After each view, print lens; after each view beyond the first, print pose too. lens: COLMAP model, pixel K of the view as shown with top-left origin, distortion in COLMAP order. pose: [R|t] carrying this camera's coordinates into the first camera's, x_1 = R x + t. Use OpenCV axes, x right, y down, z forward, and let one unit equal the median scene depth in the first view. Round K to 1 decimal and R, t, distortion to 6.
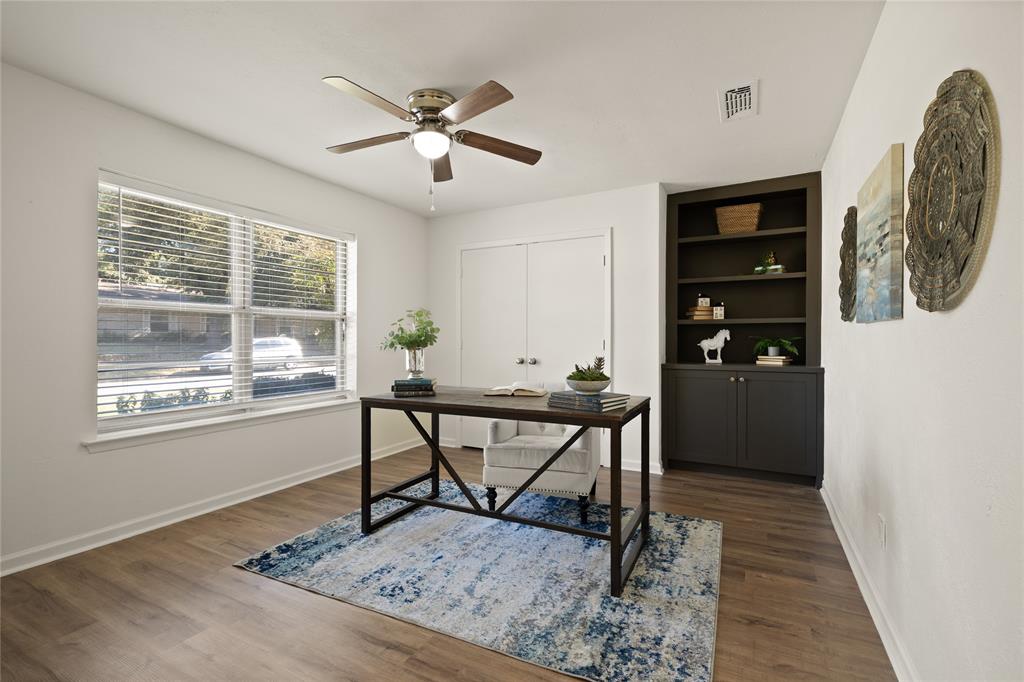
lens RADIAL K [[474.8, 0, 515.1], [0, 474.8, 339.5], [0, 0, 1]] dist [0.002589, 0.000157]
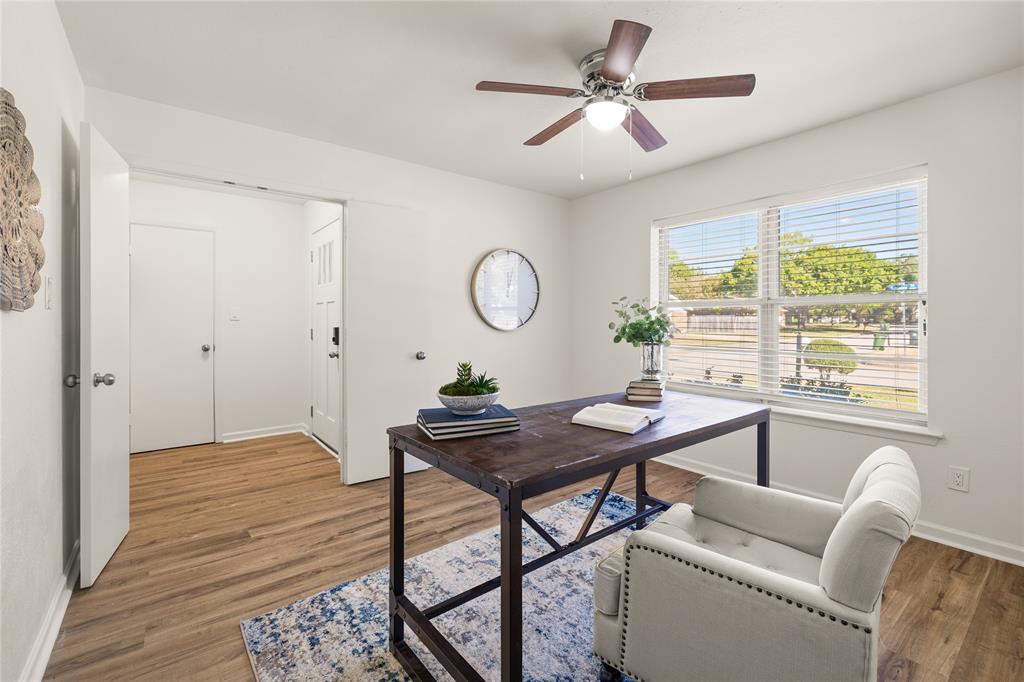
lens RADIAL K [[440.5, 0, 514.2], [0, 440.5, 332.4], [0, 0, 1]] dist [-0.002291, -0.000417]
pose [[-0.416989, 0.014485, -0.908796, 0.935784], [-0.006456, 0.999801, 0.018897, -0.021109], [0.908889, 0.013747, -0.416813, 1.733968]]
